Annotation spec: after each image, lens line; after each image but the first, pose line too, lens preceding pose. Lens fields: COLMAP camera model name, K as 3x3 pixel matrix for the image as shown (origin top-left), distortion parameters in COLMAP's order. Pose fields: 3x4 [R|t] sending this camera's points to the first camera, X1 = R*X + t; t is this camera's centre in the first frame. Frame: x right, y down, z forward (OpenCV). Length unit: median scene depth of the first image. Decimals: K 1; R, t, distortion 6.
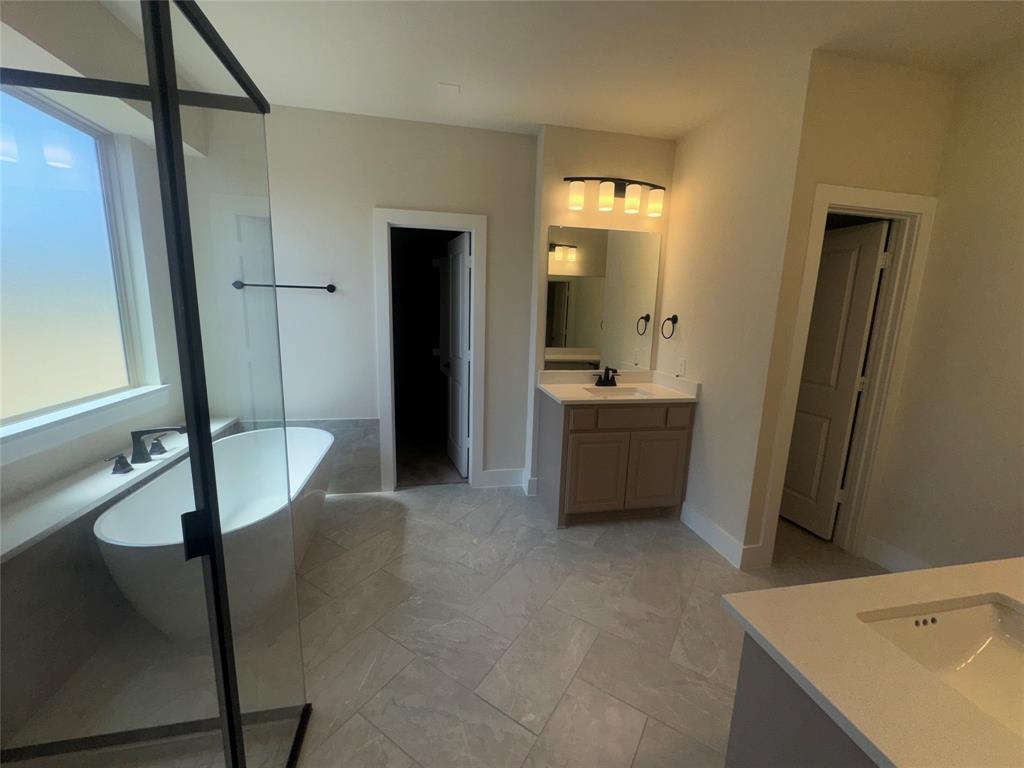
lens RADIAL K [[412.3, 0, 514.8], [0, 412.3, 381.9], [0, 0, 1]] dist [-0.000956, -0.000237]
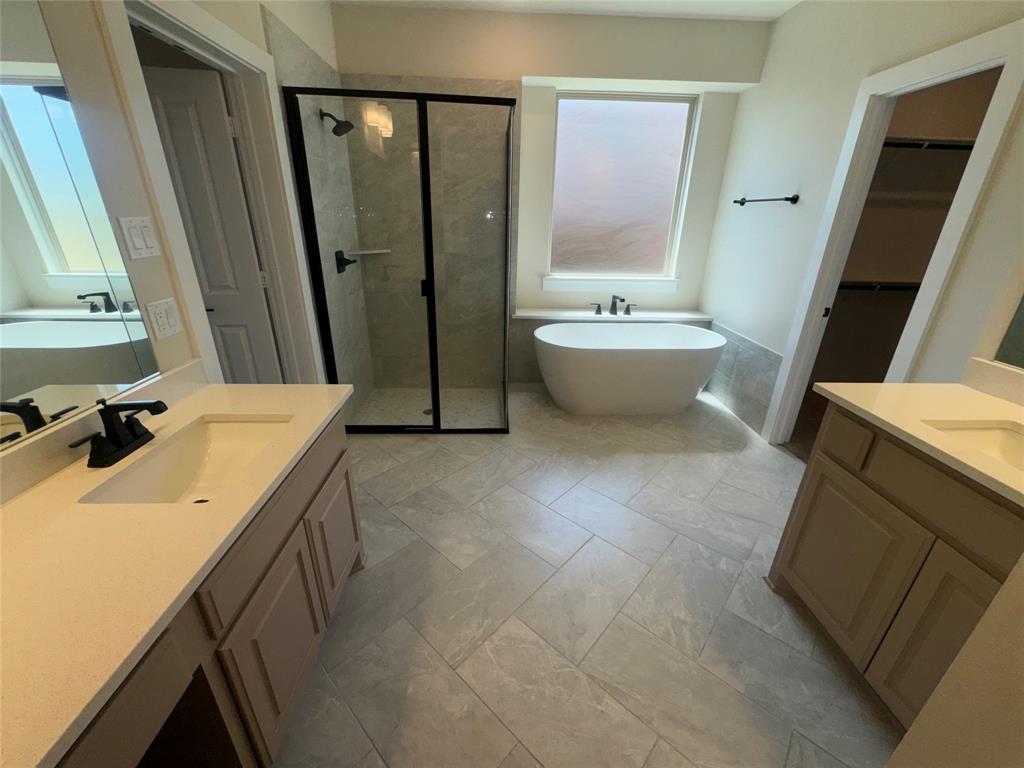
lens RADIAL K [[412.3, 0, 511.8], [0, 412.3, 385.1], [0, 0, 1]] dist [-0.000956, -0.000237]
pose [[-0.165156, 0.346805, -0.923282, 0.658069], [-0.193979, 0.906431, 0.375174, -0.080589], [0.967004, 0.241059, -0.082430, 0.602459]]
